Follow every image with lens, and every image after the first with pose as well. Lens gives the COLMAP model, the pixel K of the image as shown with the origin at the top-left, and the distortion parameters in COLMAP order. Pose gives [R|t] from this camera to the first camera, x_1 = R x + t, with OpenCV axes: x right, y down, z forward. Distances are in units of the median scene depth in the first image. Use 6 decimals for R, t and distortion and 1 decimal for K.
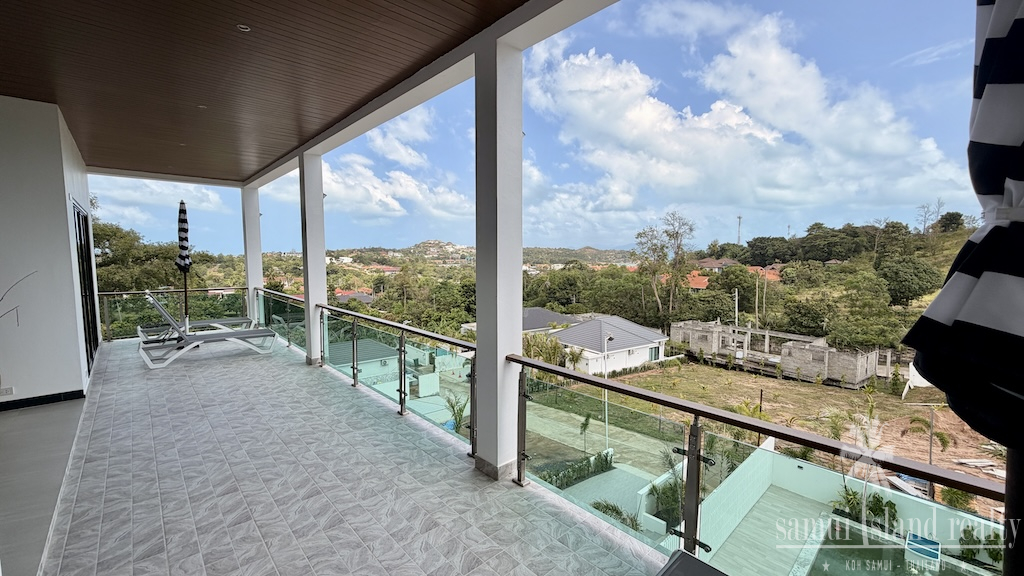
lens RADIAL K [[409.5, 0, 510.8], [0, 409.5, 288.2], [0, 0, 1]] dist [-0.000762, 0.000428]
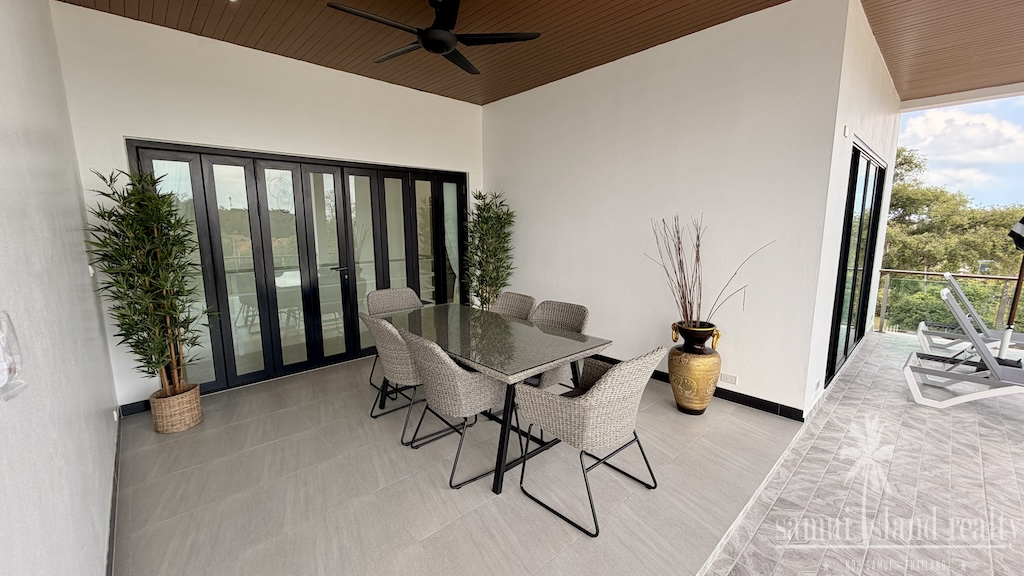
lens RADIAL K [[409.5, 0, 511.9], [0, 409.5, 287.8], [0, 0, 1]] dist [-0.000762, 0.000428]
pose [[0.005017, 0.160166, -0.987077, -0.067822], [-0.083513, 0.983709, 0.159195, -0.006078], [0.996494, 0.081635, 0.018312, 0.082845]]
